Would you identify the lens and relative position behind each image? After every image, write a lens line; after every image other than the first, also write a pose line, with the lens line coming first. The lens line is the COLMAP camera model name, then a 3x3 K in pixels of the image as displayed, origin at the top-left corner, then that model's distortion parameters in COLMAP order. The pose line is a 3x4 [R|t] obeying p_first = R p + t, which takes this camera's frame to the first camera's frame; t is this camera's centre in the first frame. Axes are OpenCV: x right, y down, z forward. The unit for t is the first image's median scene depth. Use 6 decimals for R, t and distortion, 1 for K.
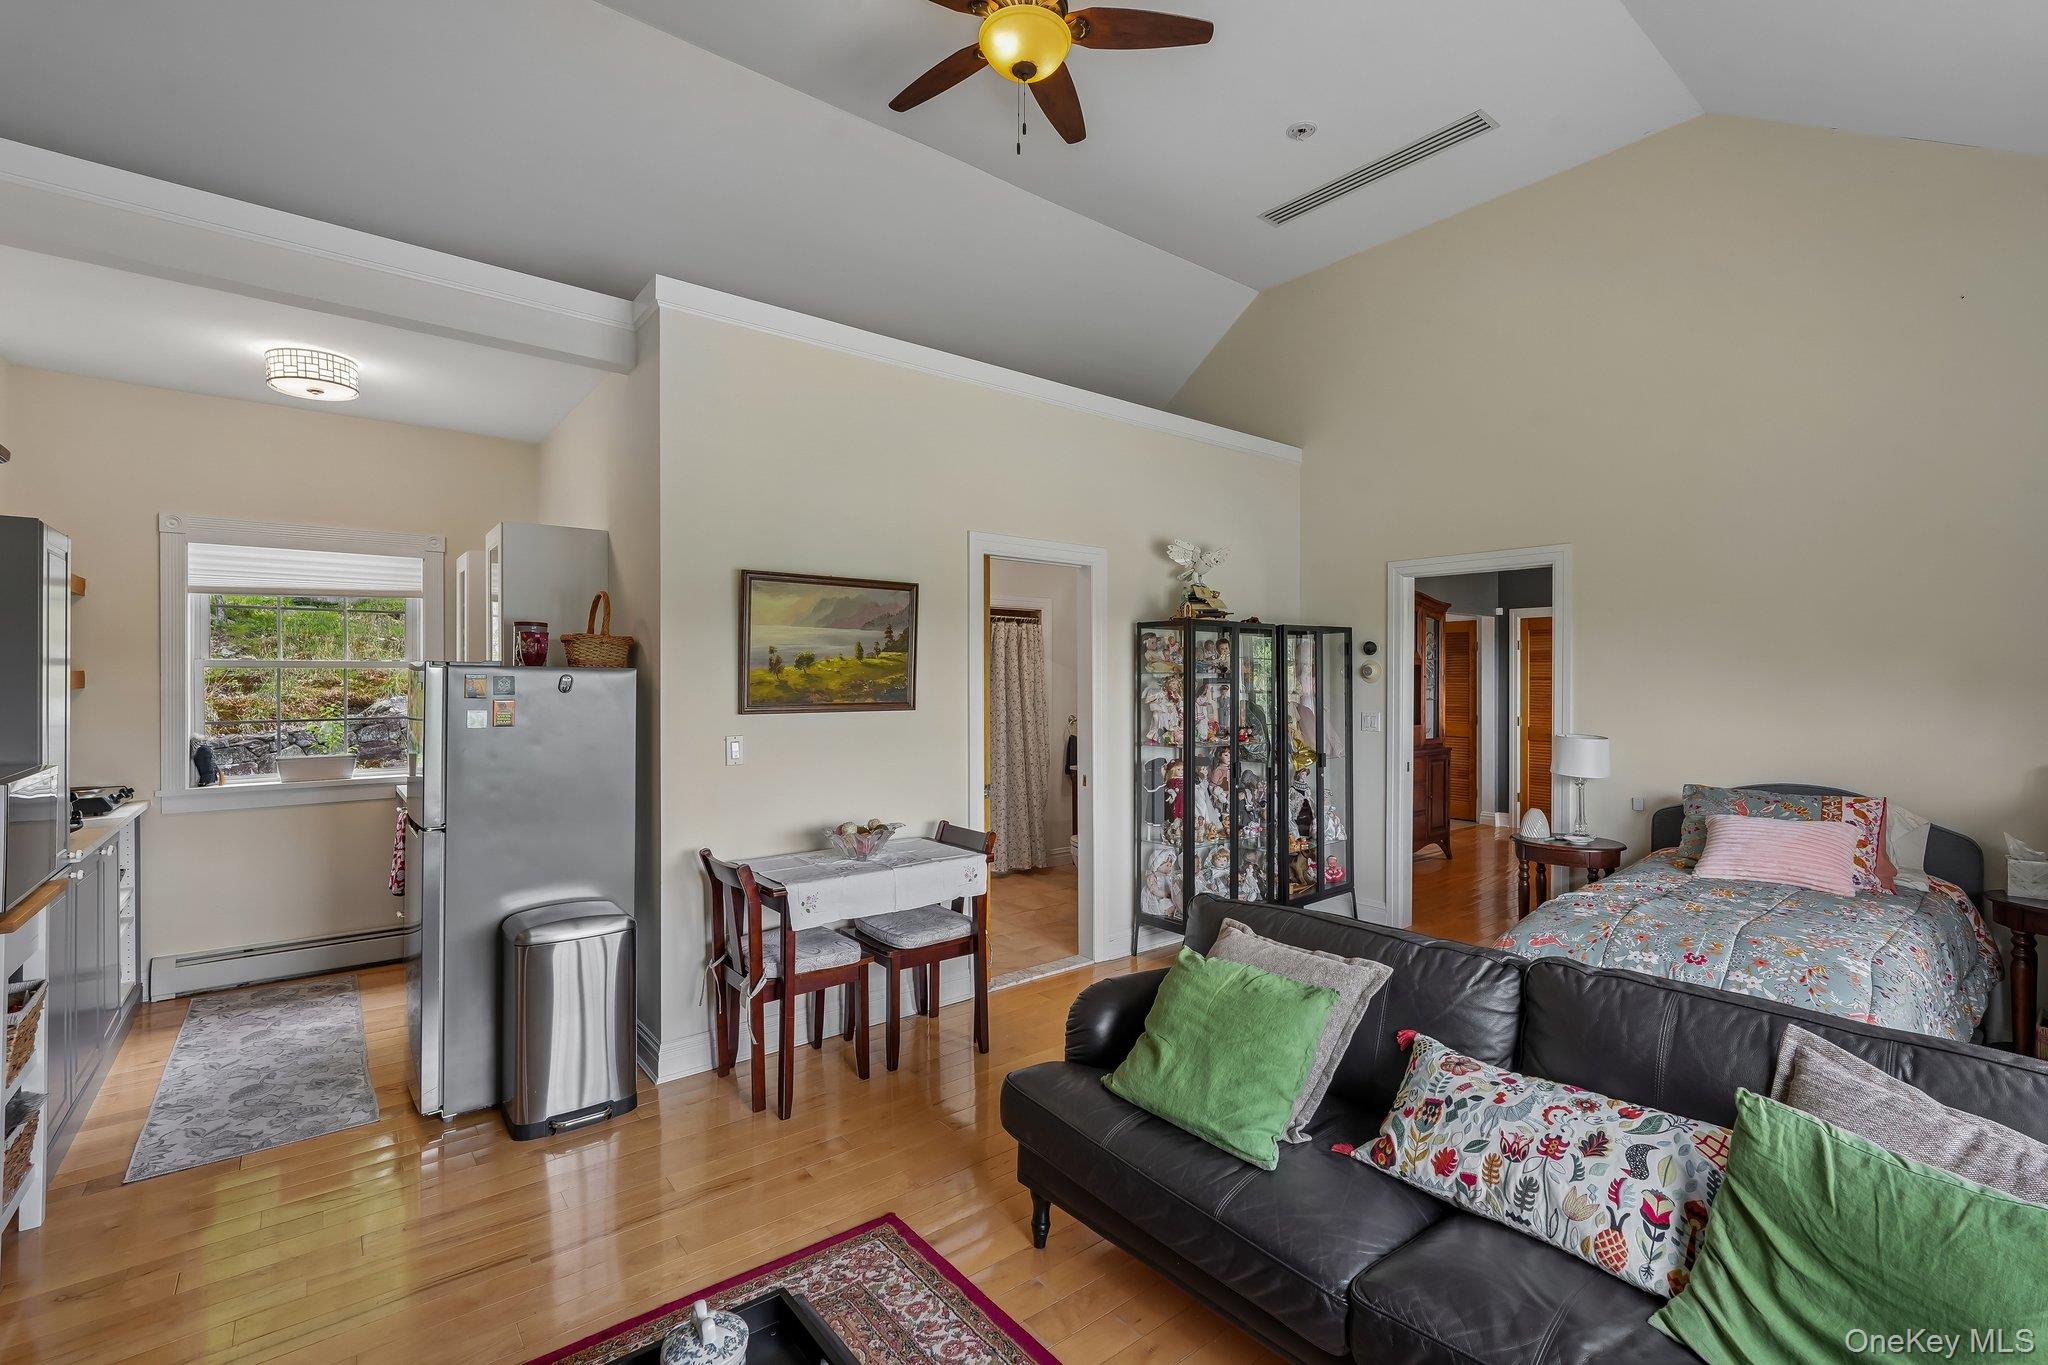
lens RADIAL K [[904.2, 0, 1017.4], [0, 904.2, 678.9], [0, 0, 1]] dist [-0.008615, 0.002098]
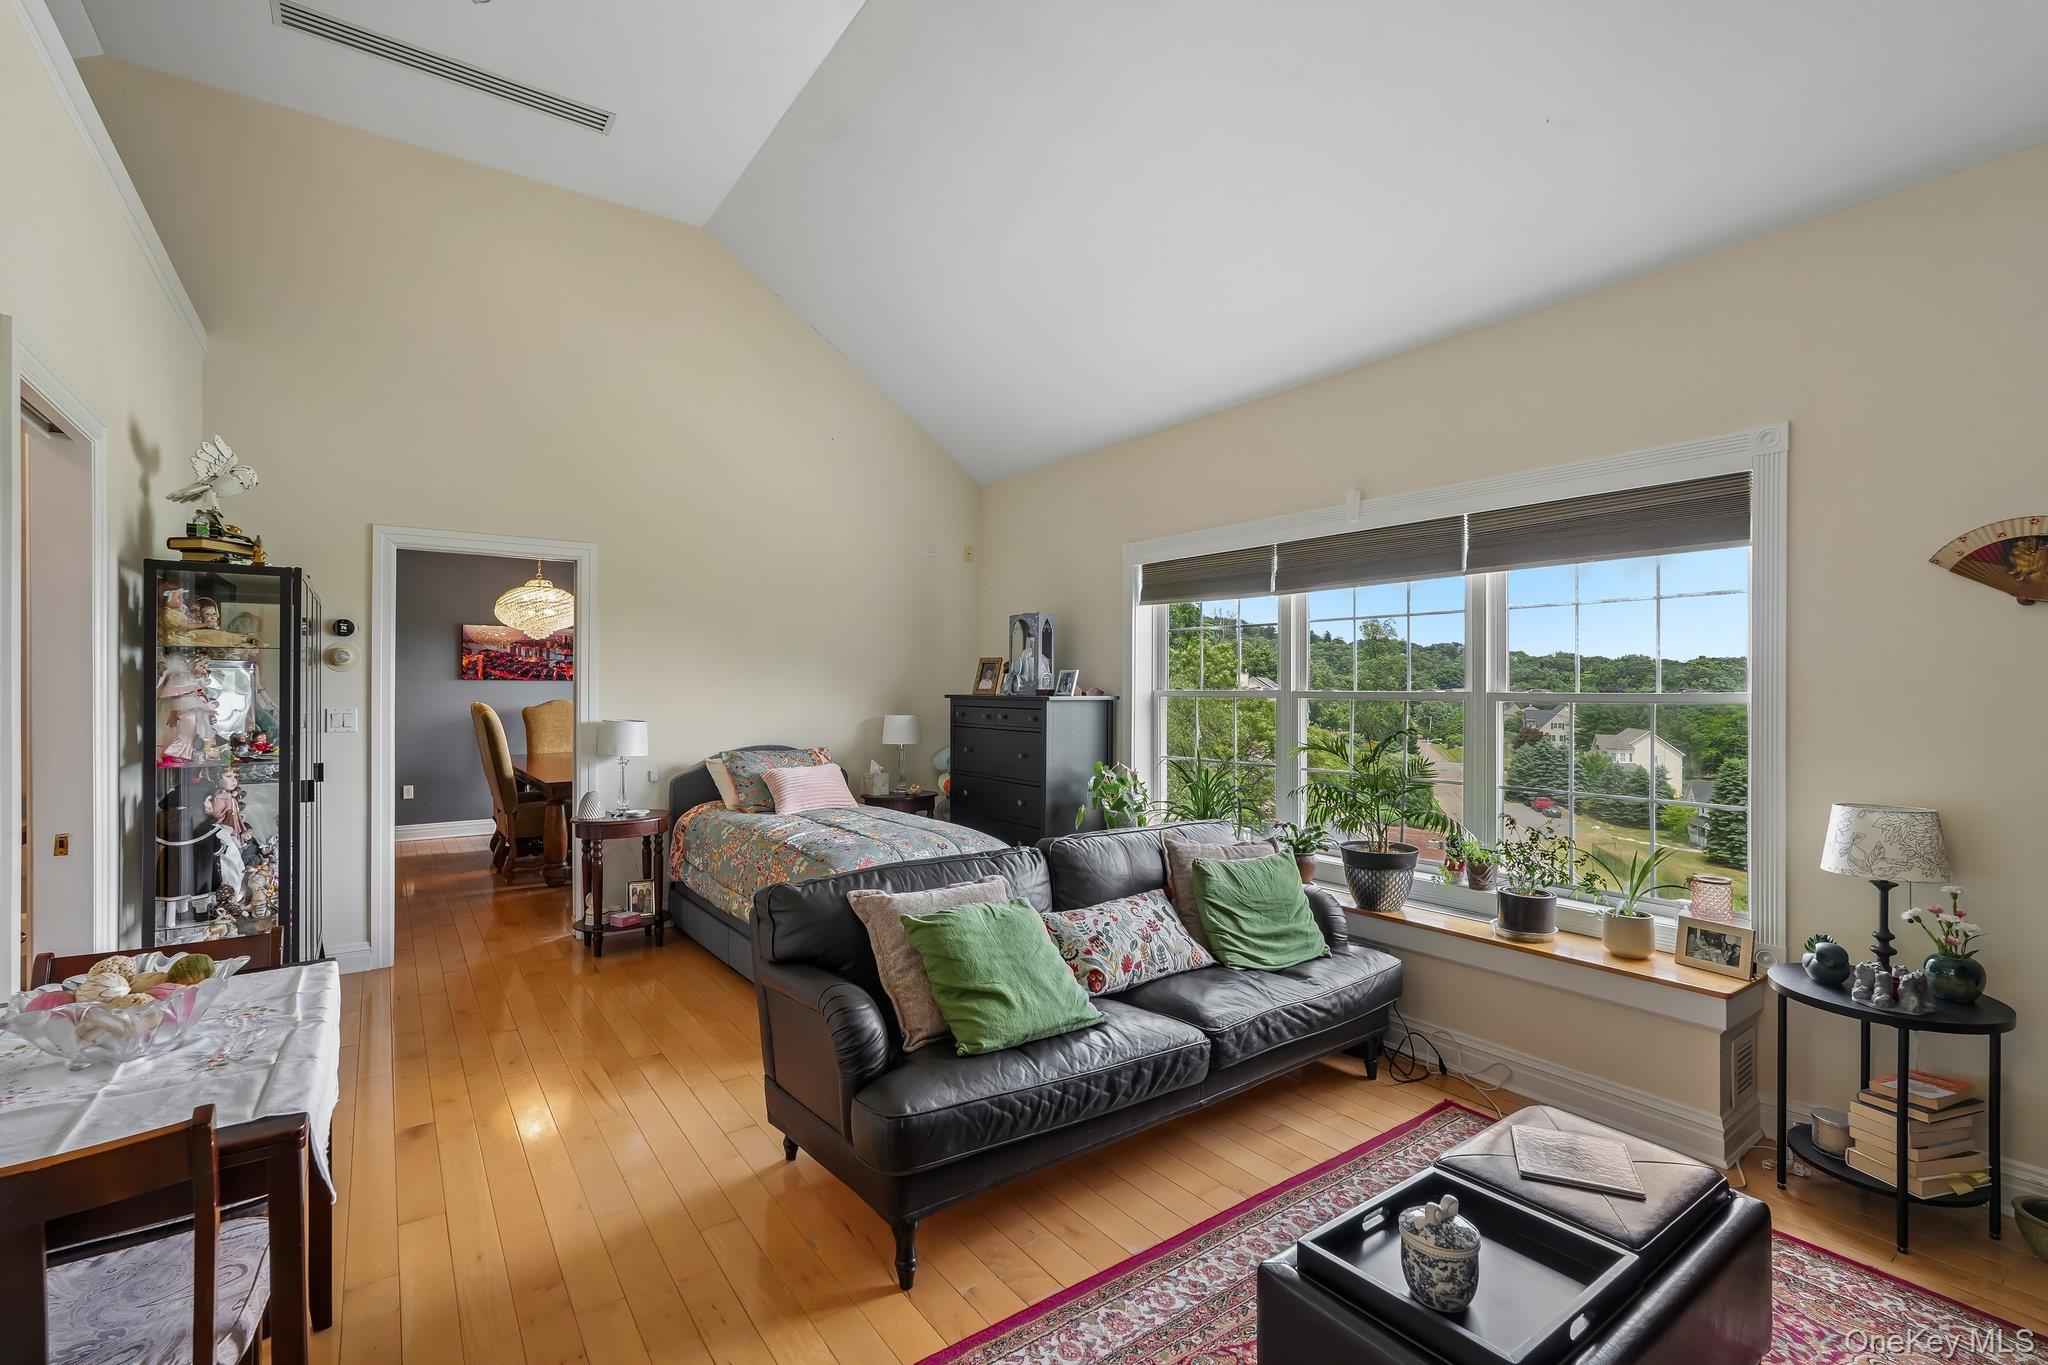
lens RADIAL K [[904.2, 0, 1026.6], [0, 904.2, 682.5], [0, 0, 1]] dist [-0.008615, 0.002098]
pose [[0.046501, 0.001631, 0.998917, -0.450779], [-0.002434, 0.999996, -0.001519, 0.016603], [-0.998915, -0.002361, 0.046504, 0.440598]]
